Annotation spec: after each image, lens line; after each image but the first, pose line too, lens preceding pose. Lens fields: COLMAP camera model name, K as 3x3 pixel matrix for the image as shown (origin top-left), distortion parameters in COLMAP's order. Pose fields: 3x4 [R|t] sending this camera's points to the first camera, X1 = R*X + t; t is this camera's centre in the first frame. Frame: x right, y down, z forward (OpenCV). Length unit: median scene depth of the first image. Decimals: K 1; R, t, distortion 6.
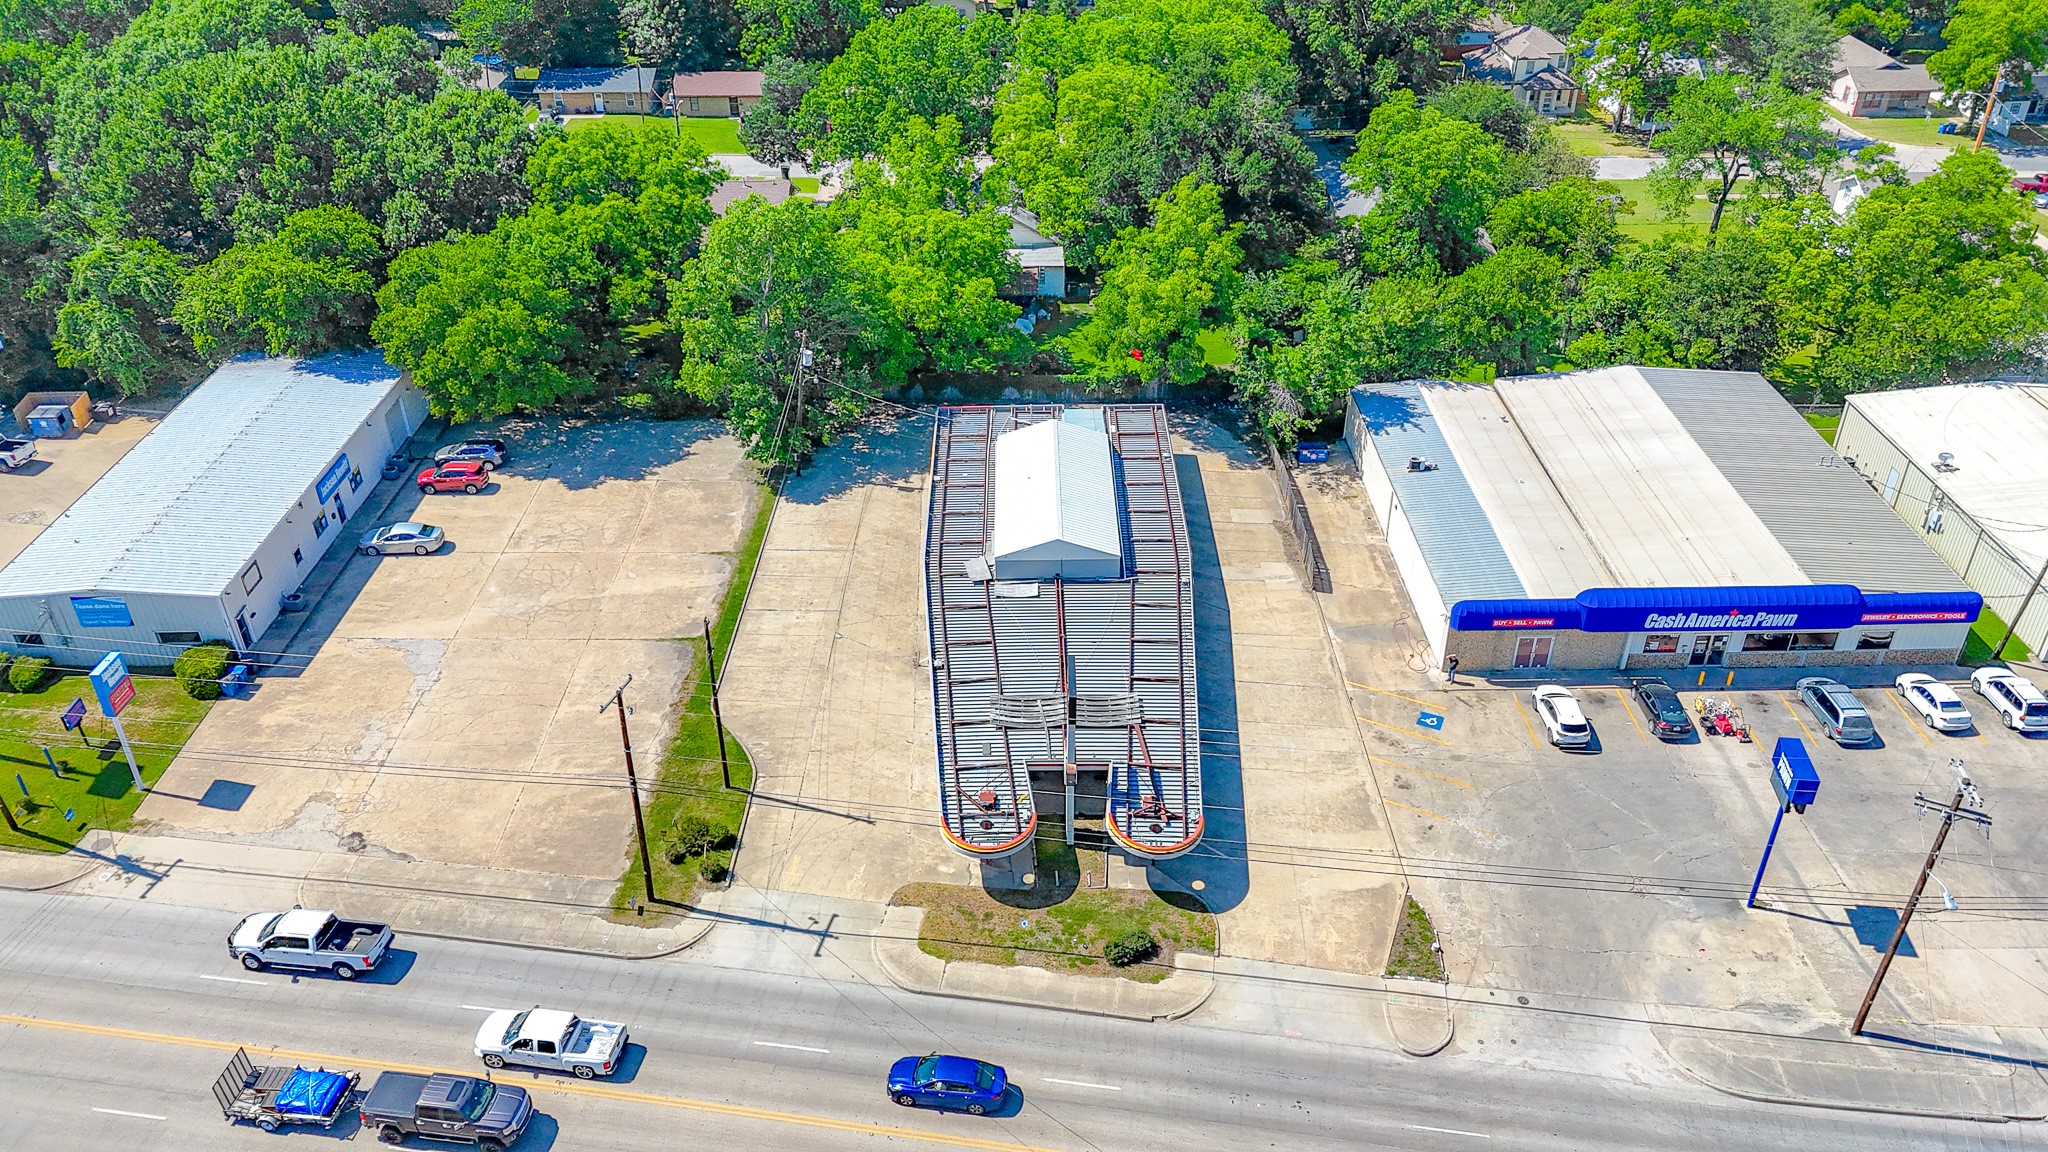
lens RADIAL K [[1507.7, 0, 1024.0], [0, 1507.7, 576.0], [0, 0, 1]] dist [0.058846, -0.049457]
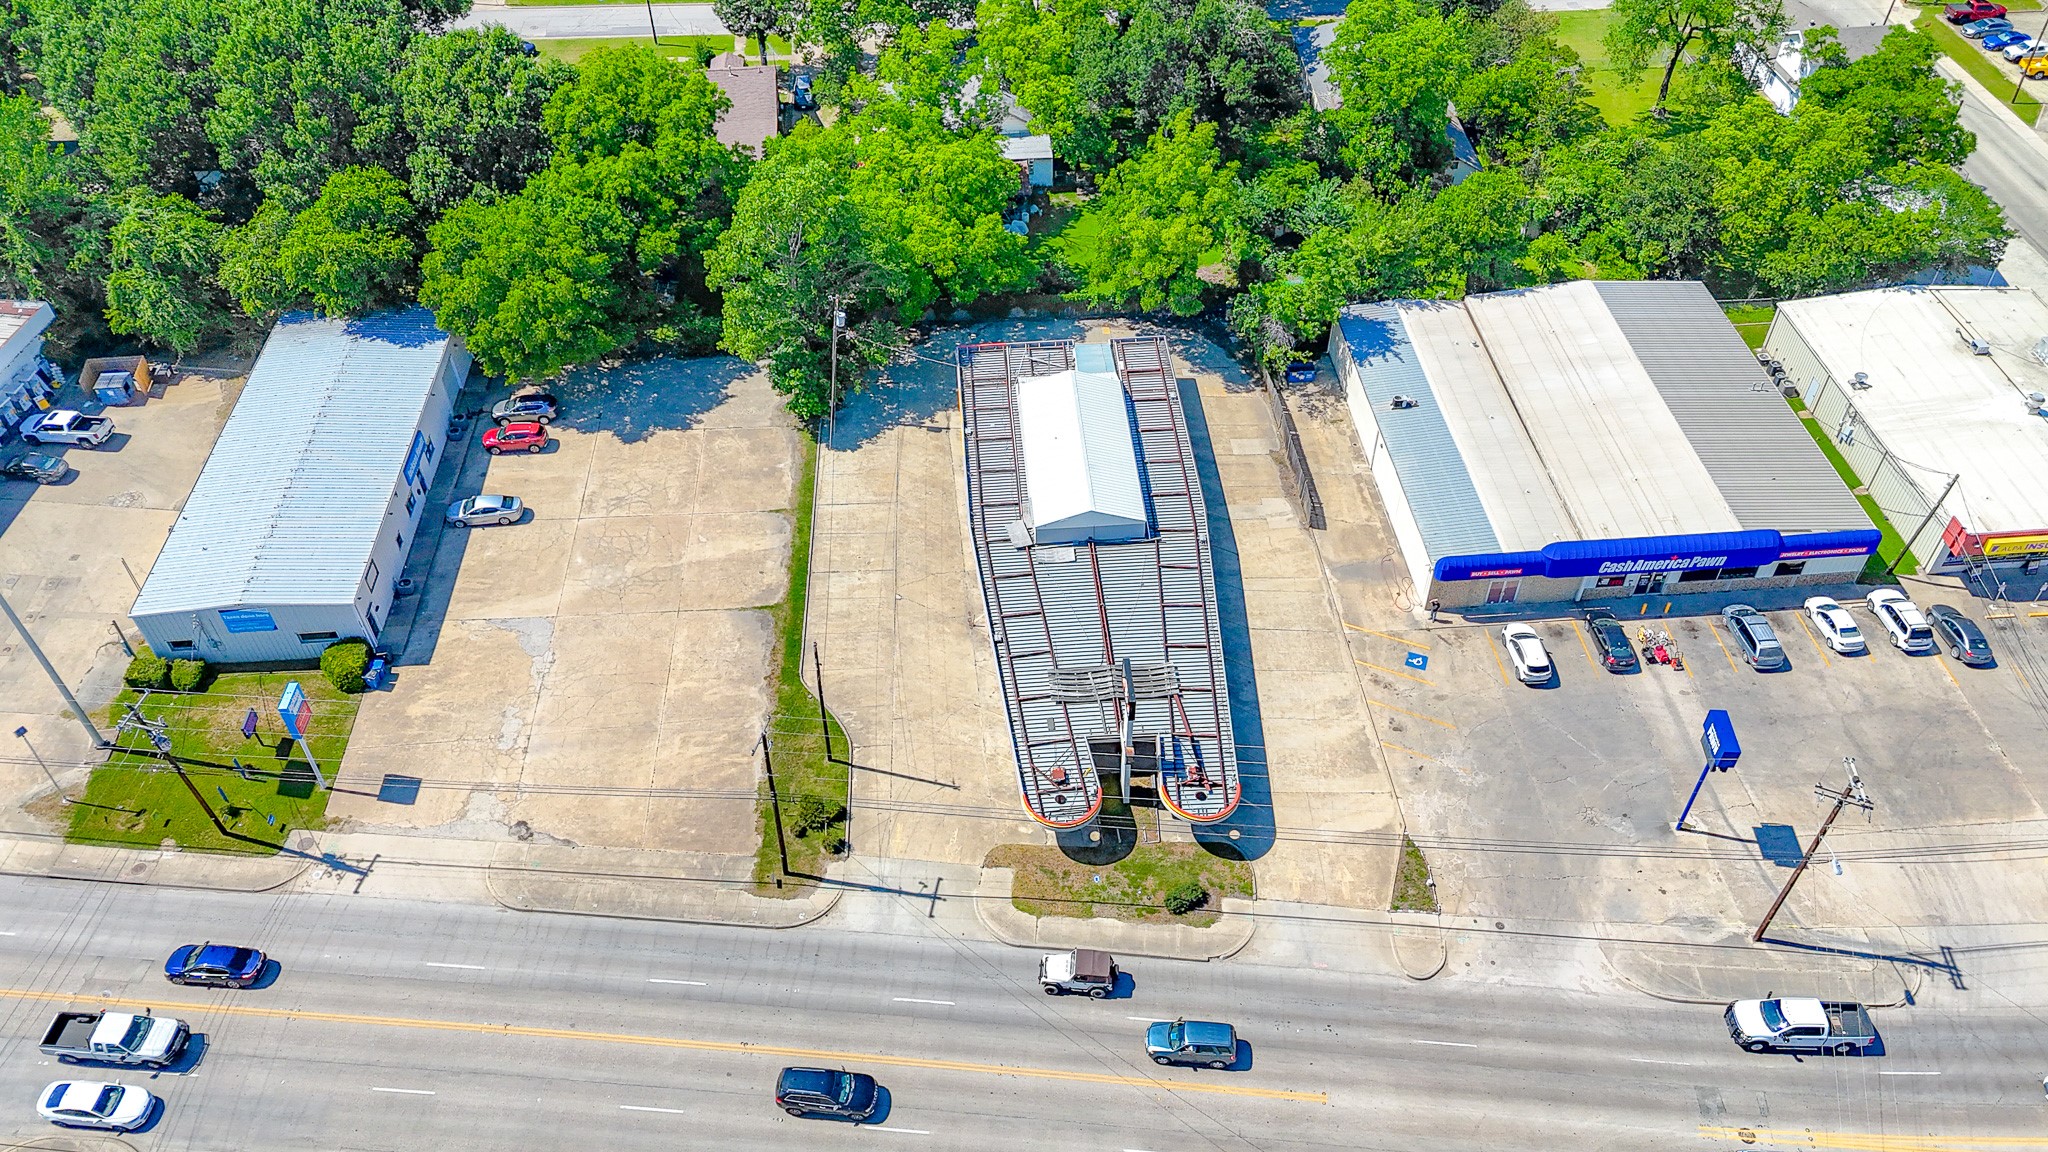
lens RADIAL K [[1507.7, 0, 1024.0], [0, 1507.7, 576.0], [0, 0, 1]] dist [0.058846, -0.049457]
pose [[0.997885, -0.046744, 0.045180, -0.083829], [0.036704, 0.978712, 0.201929, -0.212298], [-0.053657, -0.199844, 0.978357, -0.116658]]
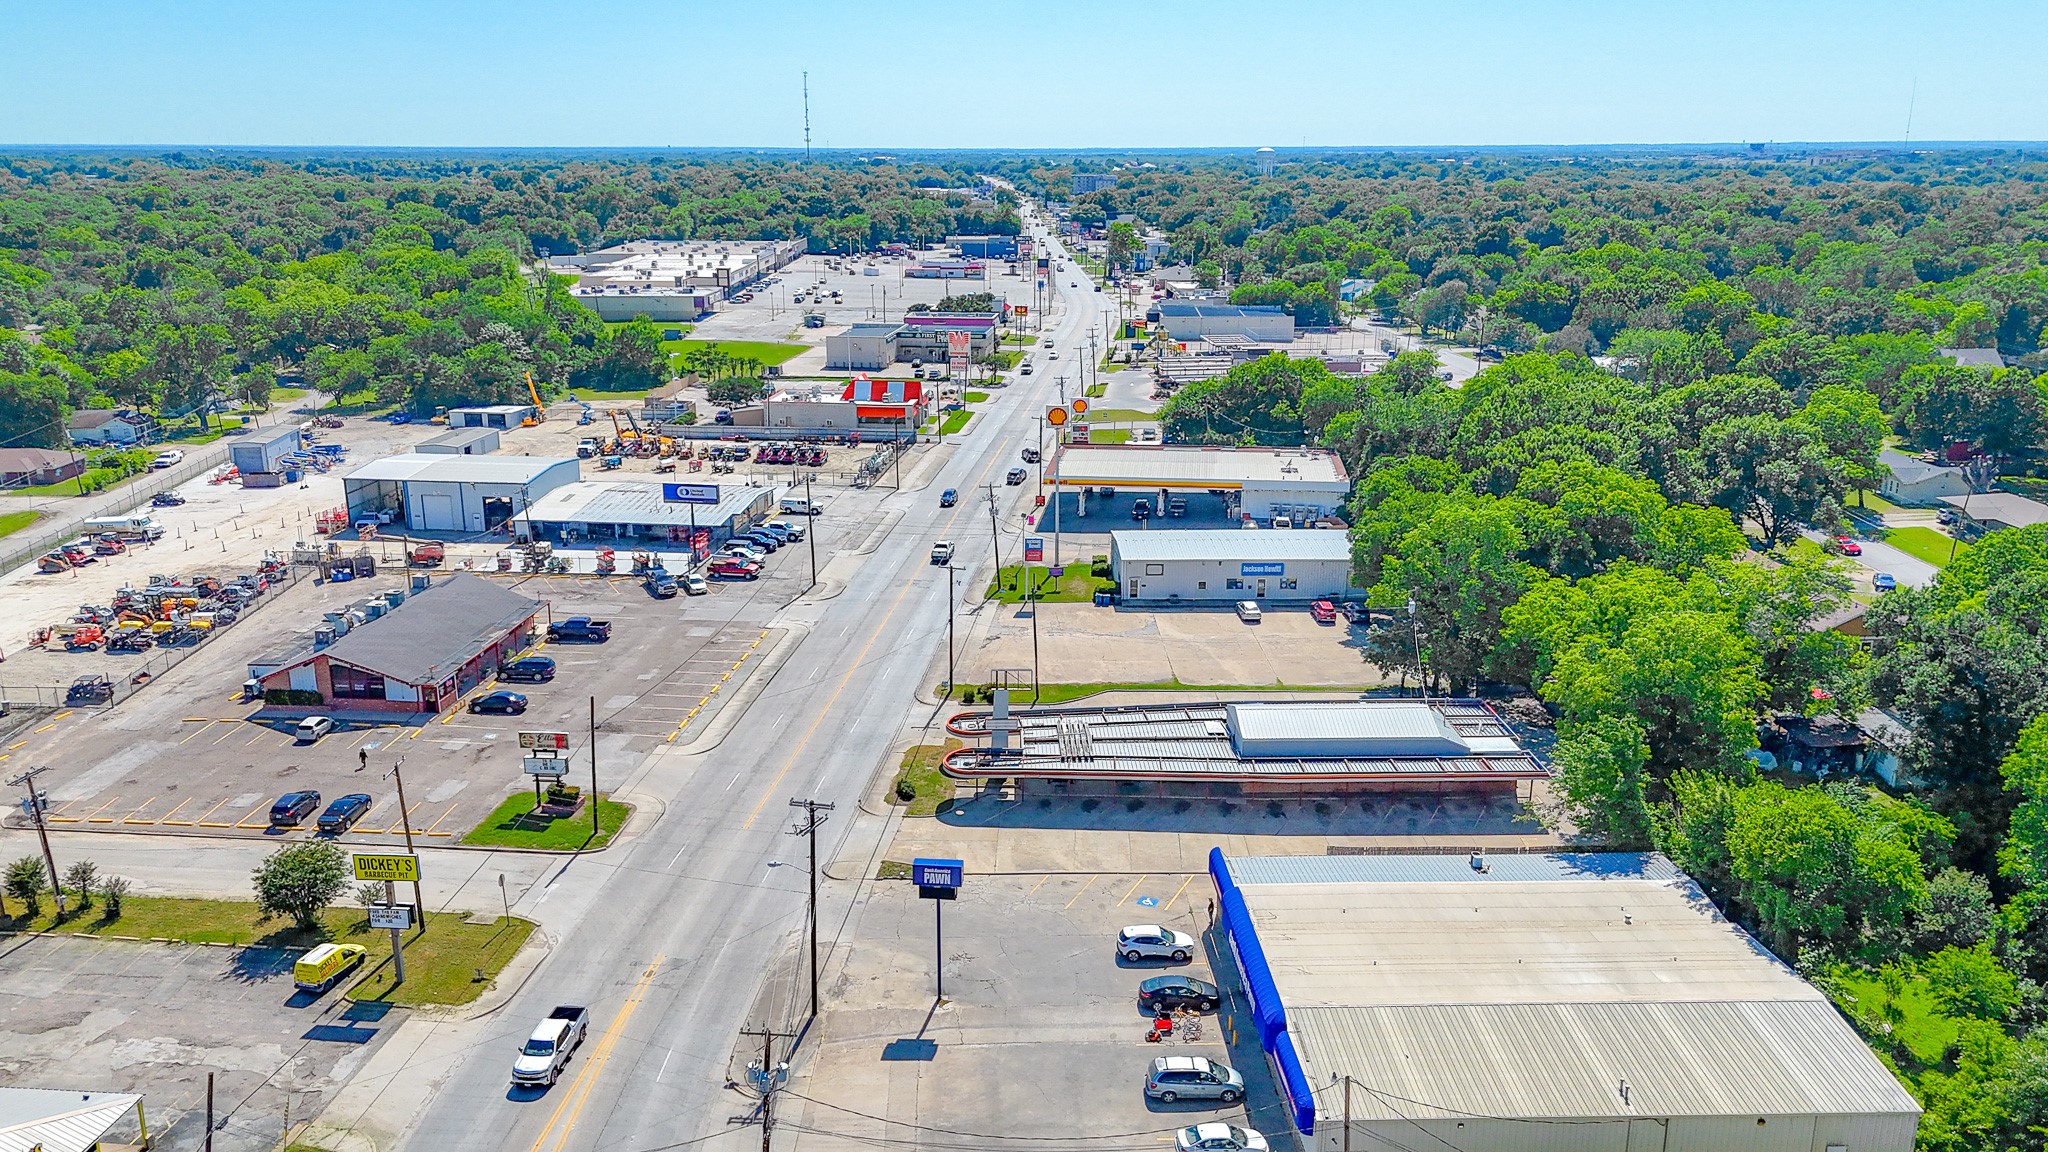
lens RADIAL K [[1507.7, 0, 1024.0], [0, 1507.7, 576.0], [0, 0, 1]] dist [0.058846, -0.049457]
pose [[0.033770, 0.284081, -0.958205, 1.350161], [-0.539609, 0.812182, 0.221772, -0.335385], [0.841238, 0.509567, 0.180720, 0.540933]]
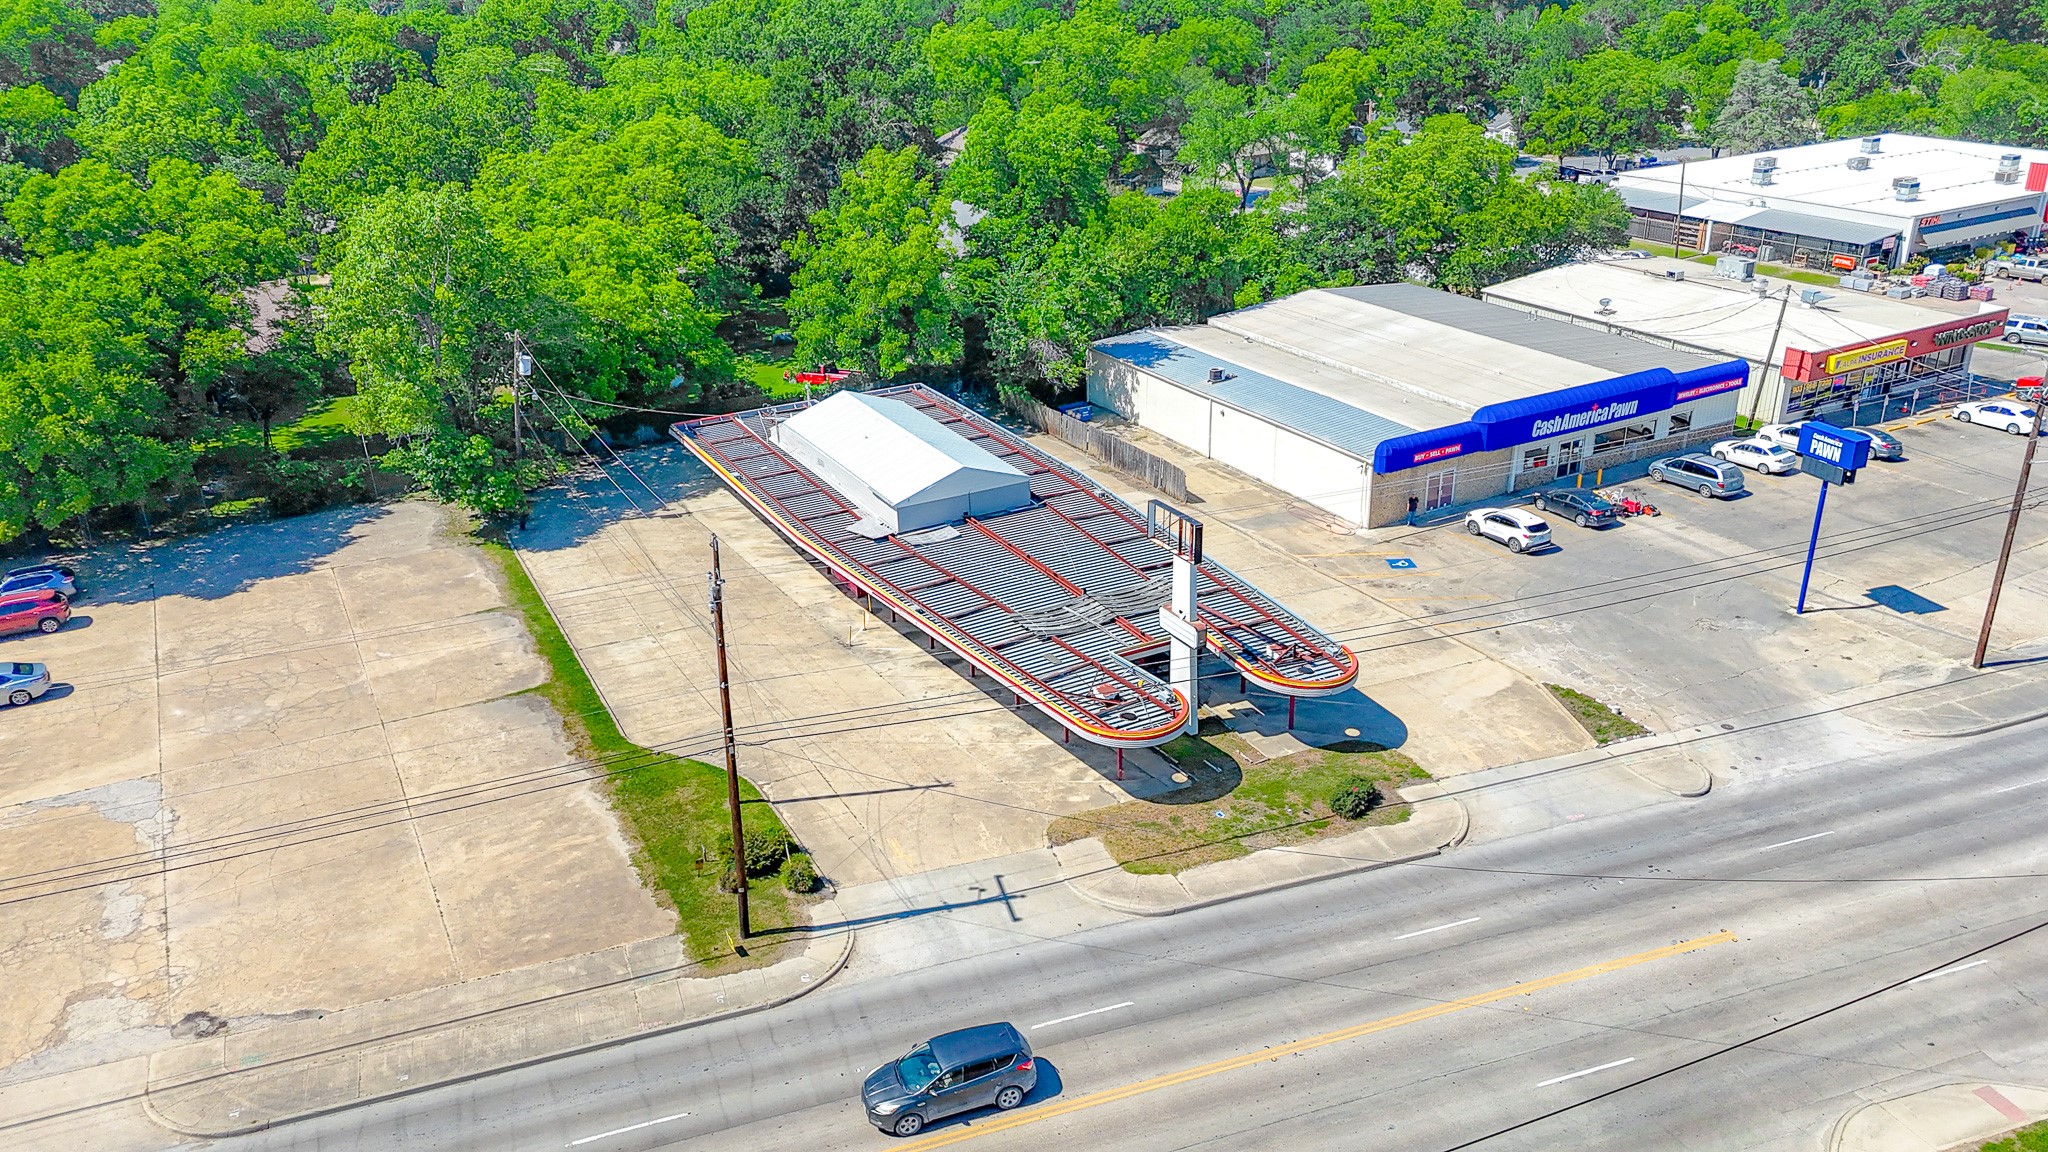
lens RADIAL K [[1507.7, 0, 1024.0], [0, 1507.7, 576.0], [0, 0, 1]] dist [0.058846, -0.049457]
pose [[0.878238, -0.196389, 0.436039, -0.336024], [0.268435, 0.957041, -0.109617, 0.139486], [-0.395779, 0.213318, 0.893227, 0.254720]]
